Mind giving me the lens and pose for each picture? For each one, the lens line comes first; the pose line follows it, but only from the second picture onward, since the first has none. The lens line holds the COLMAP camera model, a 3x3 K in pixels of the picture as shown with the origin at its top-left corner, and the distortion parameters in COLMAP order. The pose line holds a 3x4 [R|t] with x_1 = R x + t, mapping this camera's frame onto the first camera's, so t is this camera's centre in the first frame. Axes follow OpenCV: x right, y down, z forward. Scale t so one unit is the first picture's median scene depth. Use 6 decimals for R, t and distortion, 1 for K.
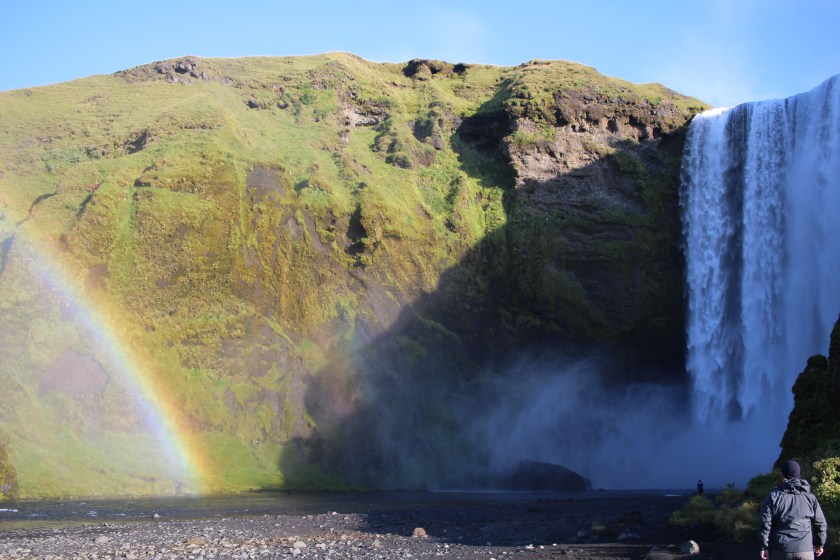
lens RADIAL K [[935.3, 0, 418.0], [0, 935.3, 284.1], [0, 0, 1]] dist [-0.097428, 0.000000]
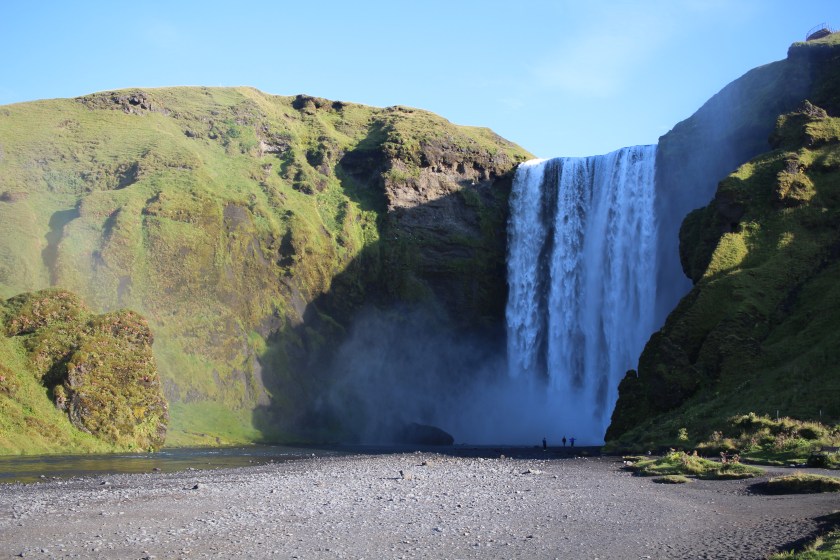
lens RADIAL K [[935.3, 0, 420.1], [0, 935.3, 280.1], [0, 0, 1]] dist [-0.097428, 0.000000]
pose [[0.964892, 0.048763, 0.258082, -0.190115], [-0.058766, 0.997785, 0.031182, -0.055758], [-0.255989, -0.045254, 0.965620, -0.278657]]
